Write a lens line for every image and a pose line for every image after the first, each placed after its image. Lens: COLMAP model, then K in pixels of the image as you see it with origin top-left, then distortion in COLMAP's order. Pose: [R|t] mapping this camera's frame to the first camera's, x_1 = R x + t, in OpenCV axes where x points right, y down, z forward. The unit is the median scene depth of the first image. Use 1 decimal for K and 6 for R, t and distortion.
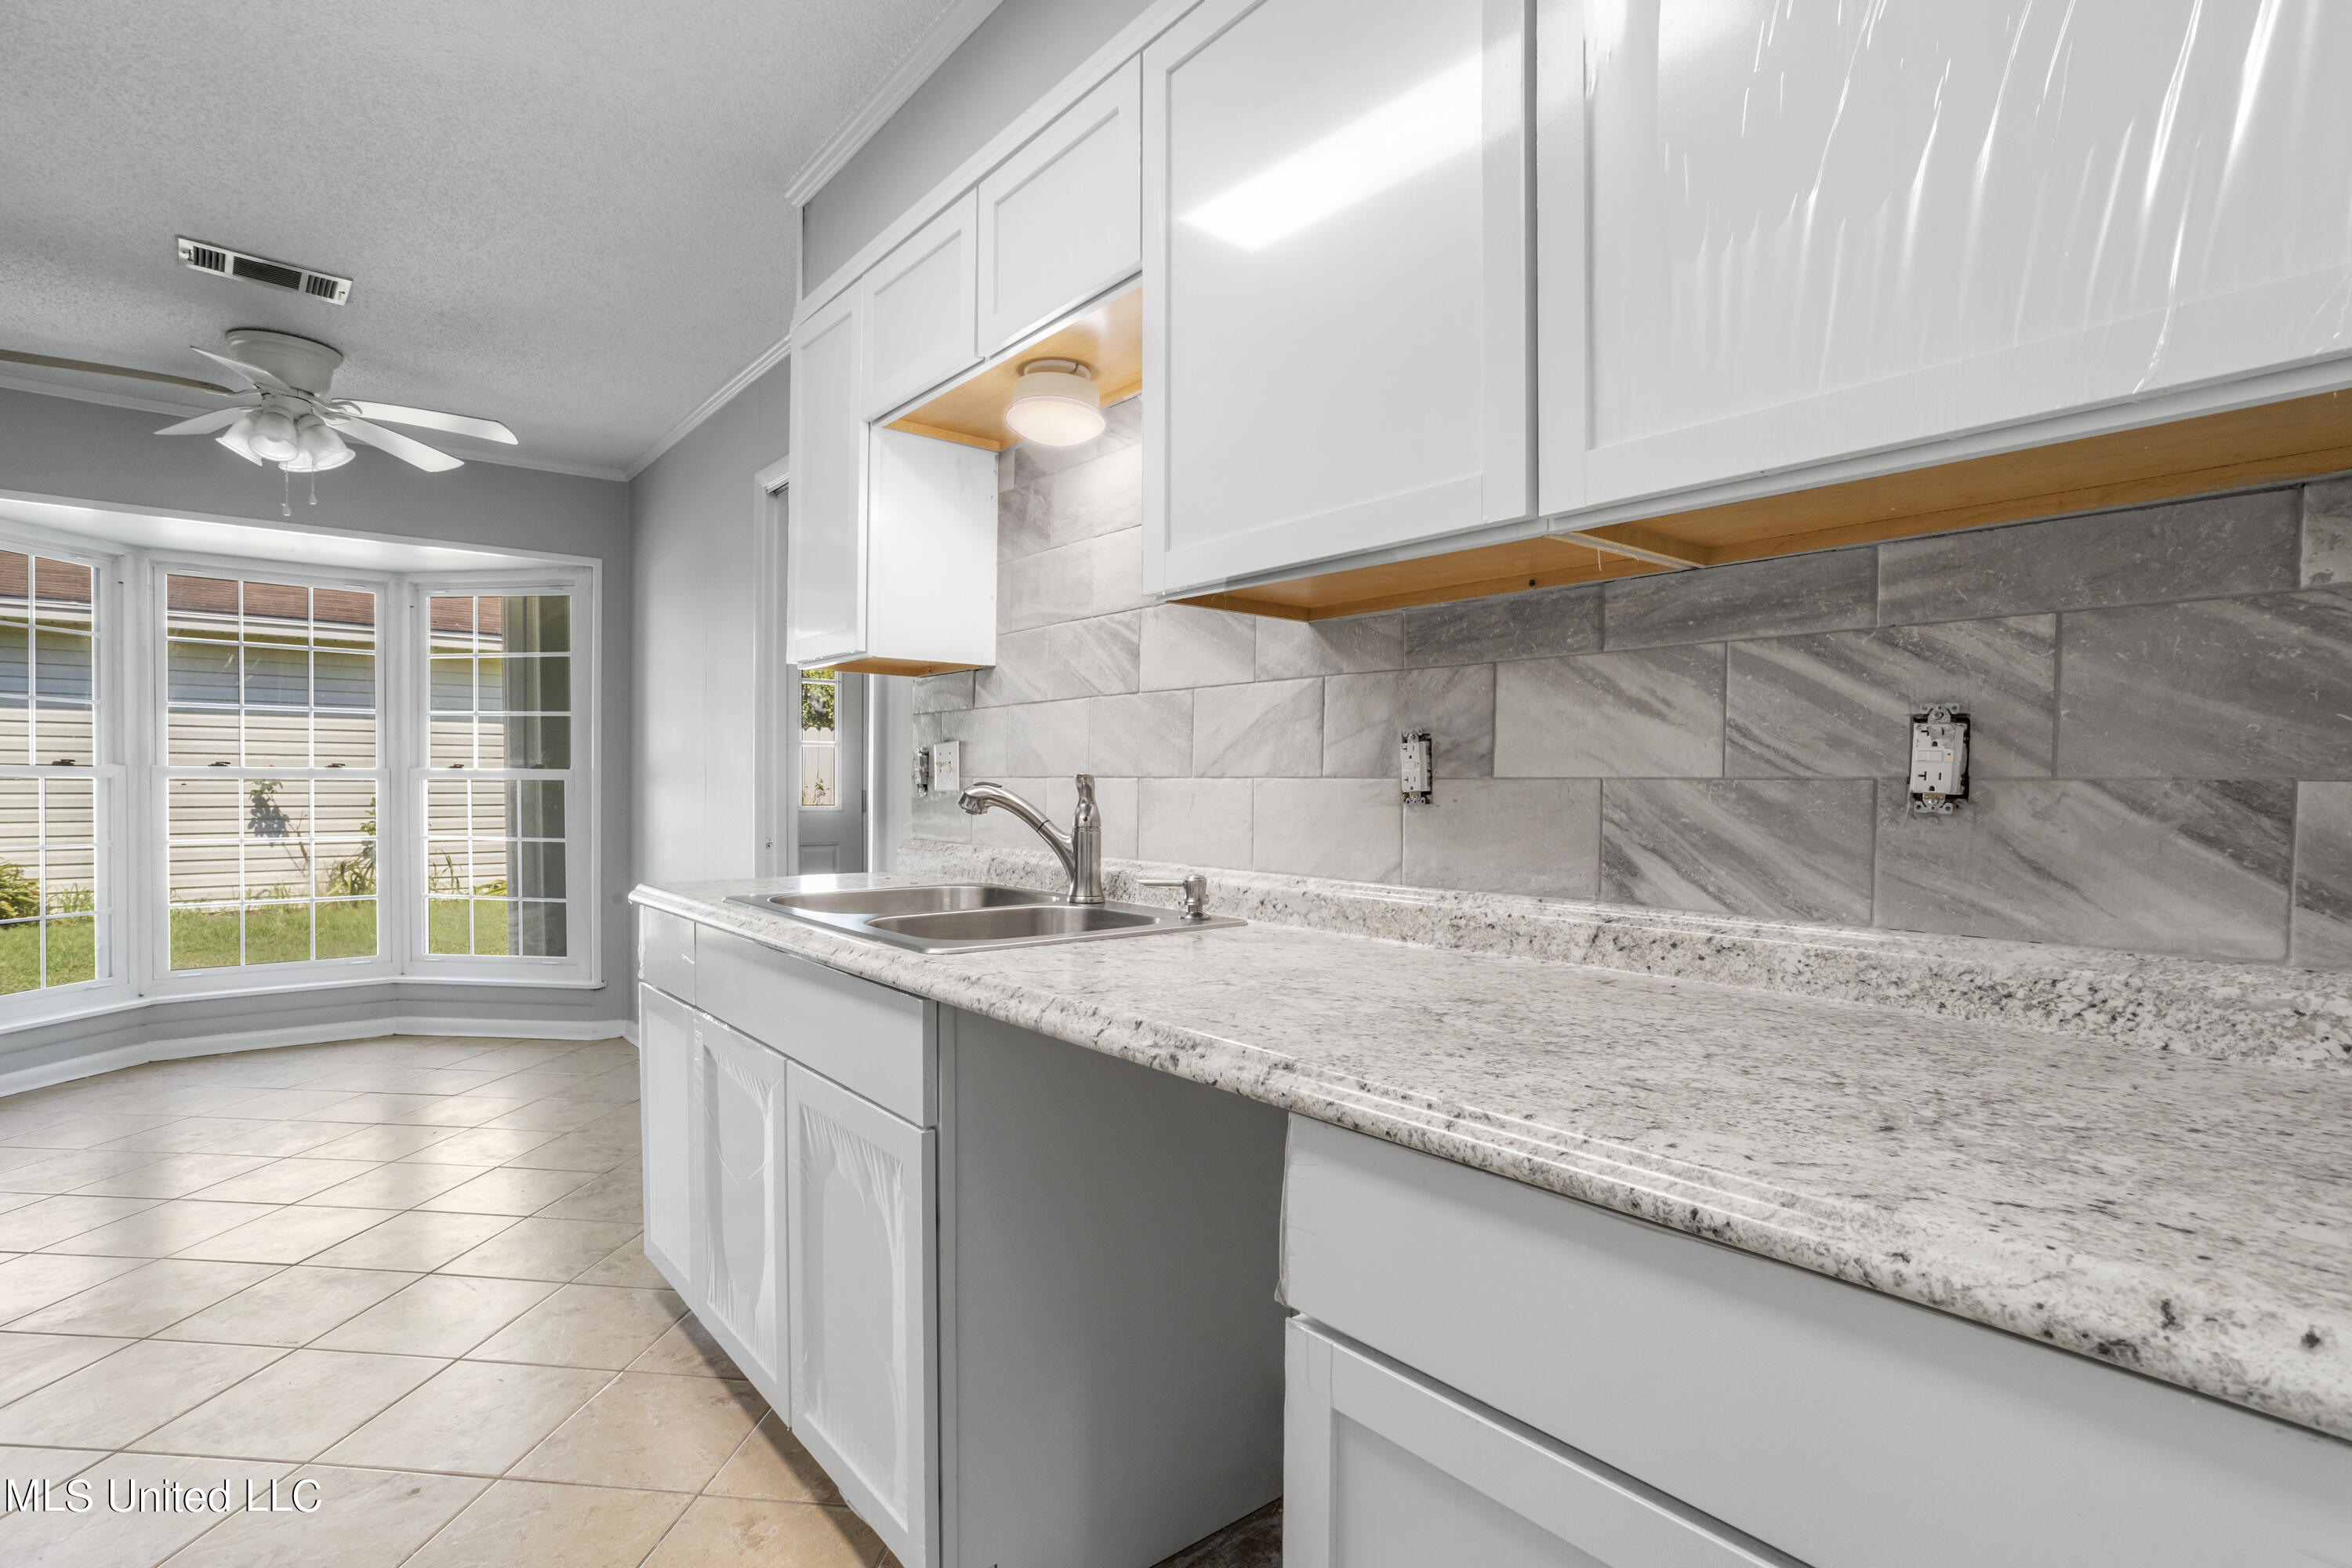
lens RADIAL K [[1158.1, 0, 1173.0], [0, 1158.1, 816.4], [0, 0, 1]] dist [-0.068873, 0.043001]
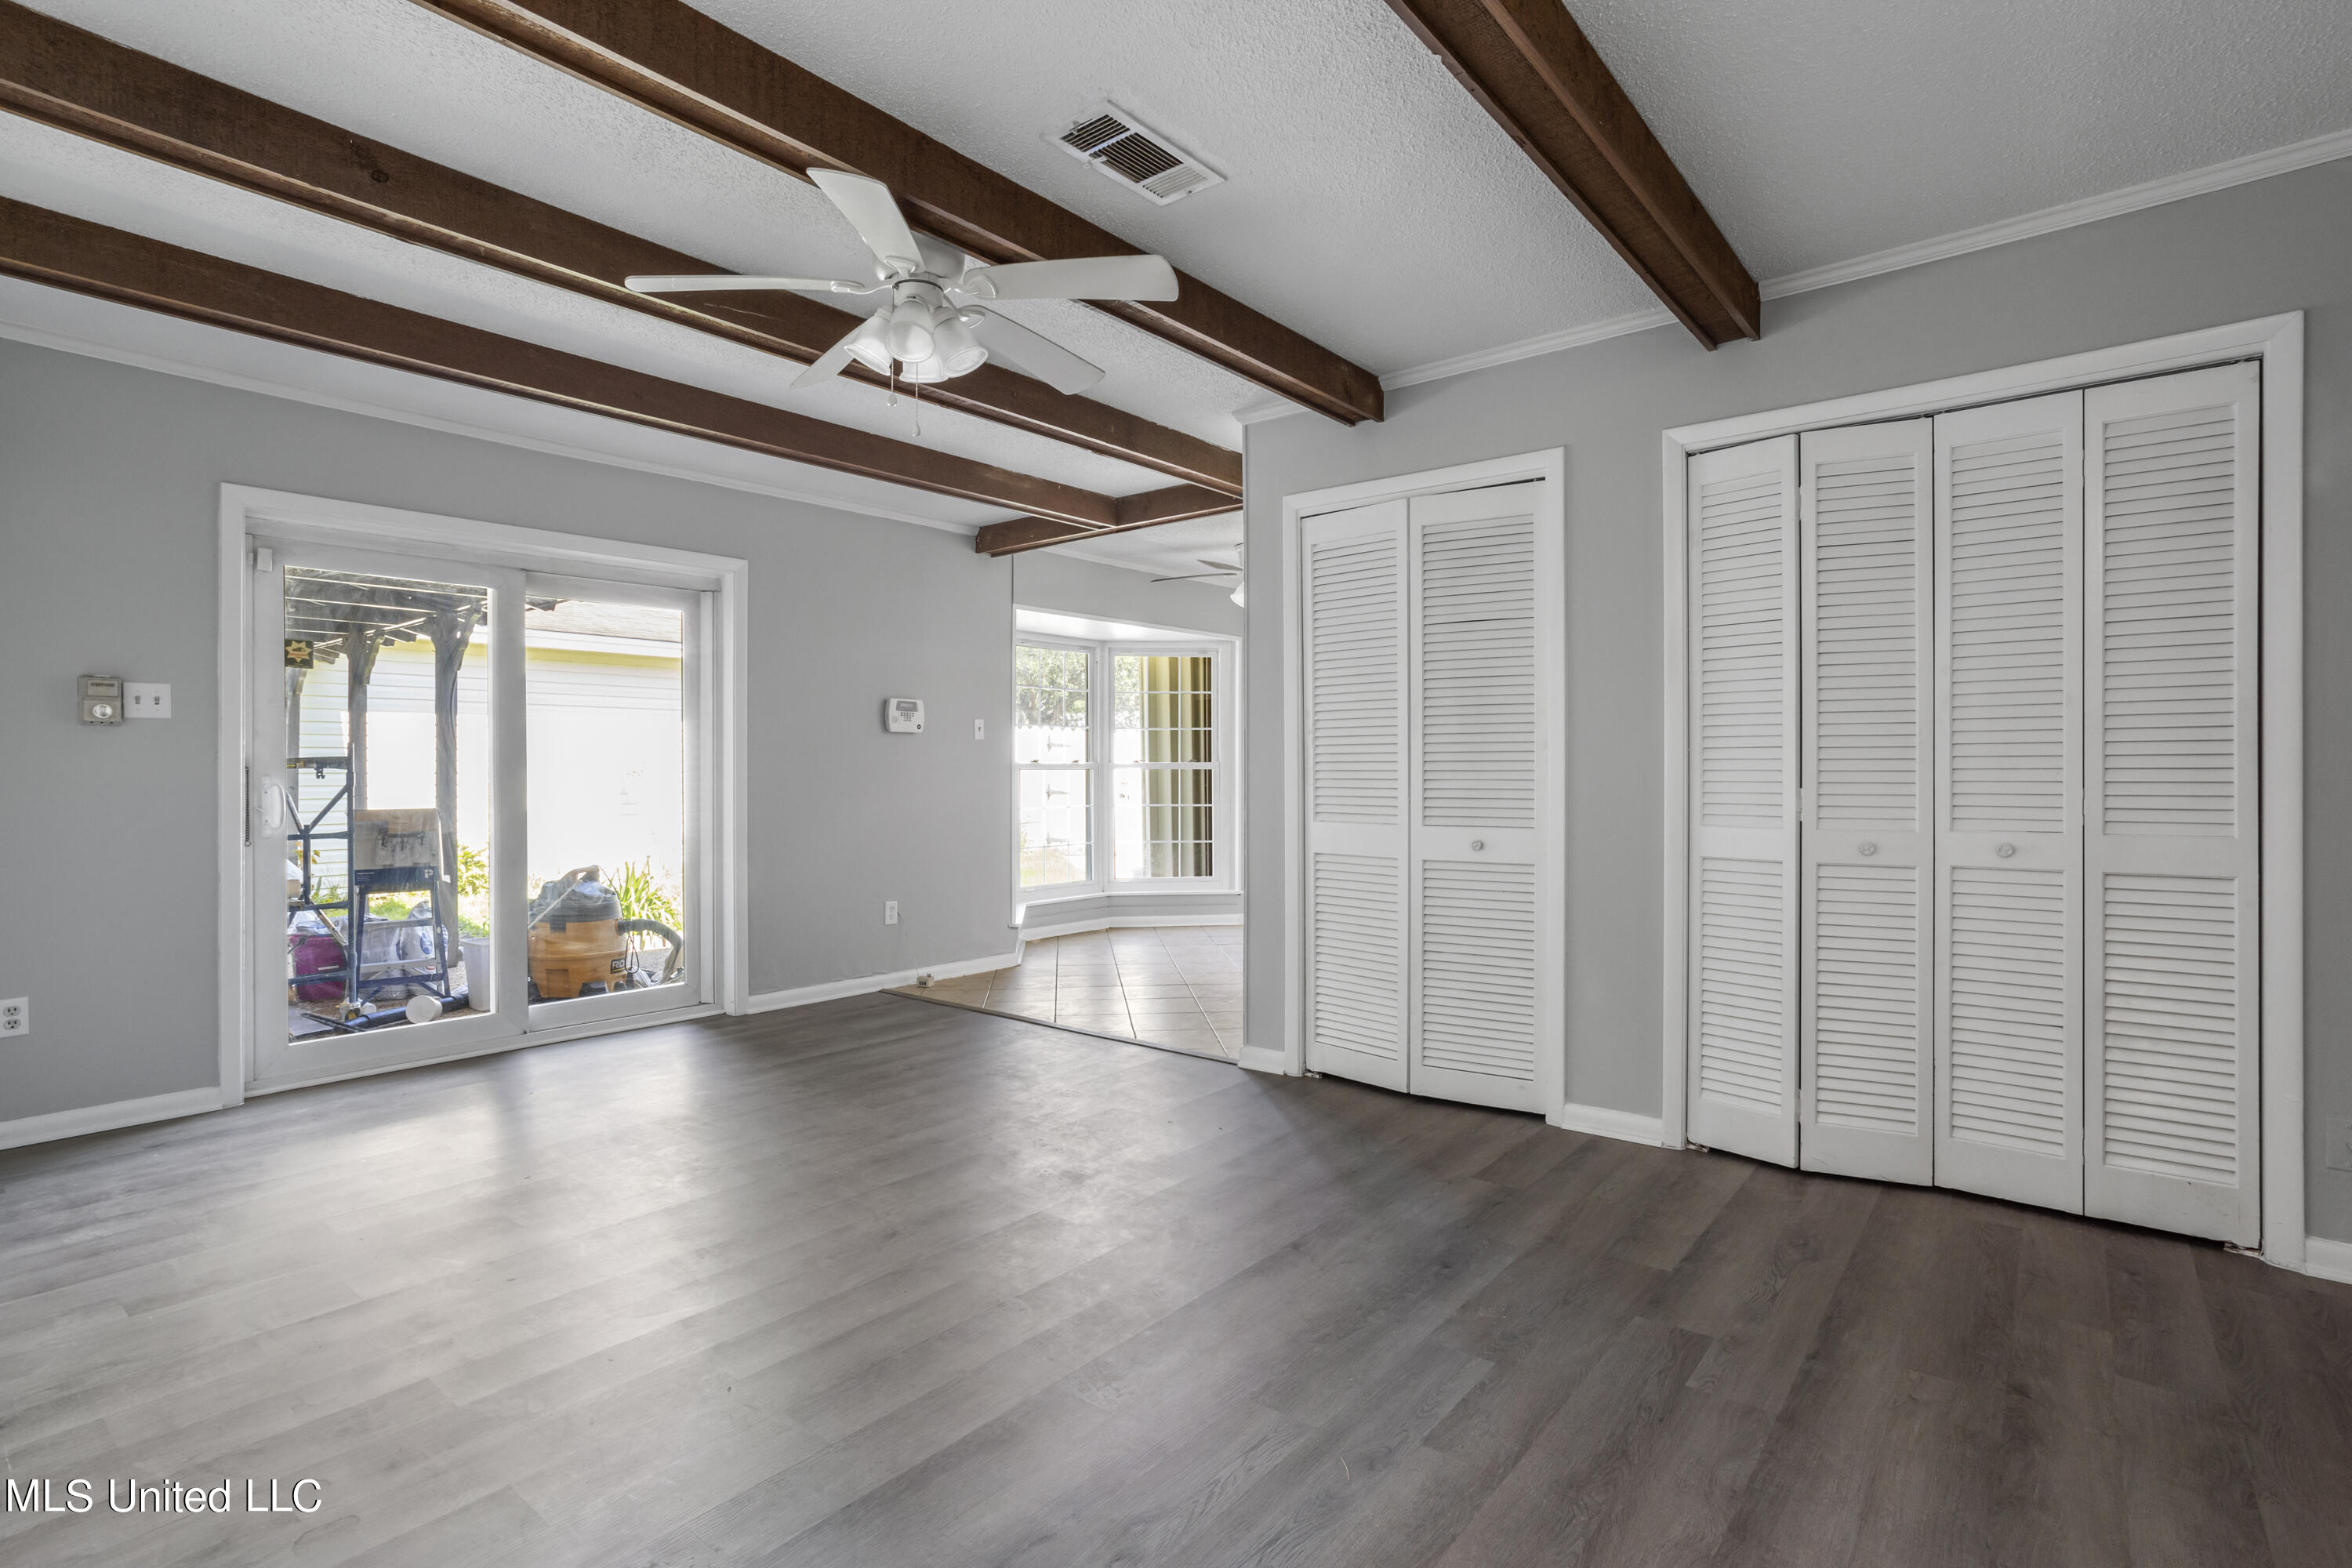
lens RADIAL K [[1143.2, 0, 1162.9], [0, 1143.2, 775.5], [0, 0, 1]] dist [-0.043862, 0.020943]
pose [[0.981358, -0.004592, 0.192136, -2.021372], [0.009278, 0.999681, -0.023496, 0.033623], [-0.191966, 0.024840, 0.981087, -1.355647]]
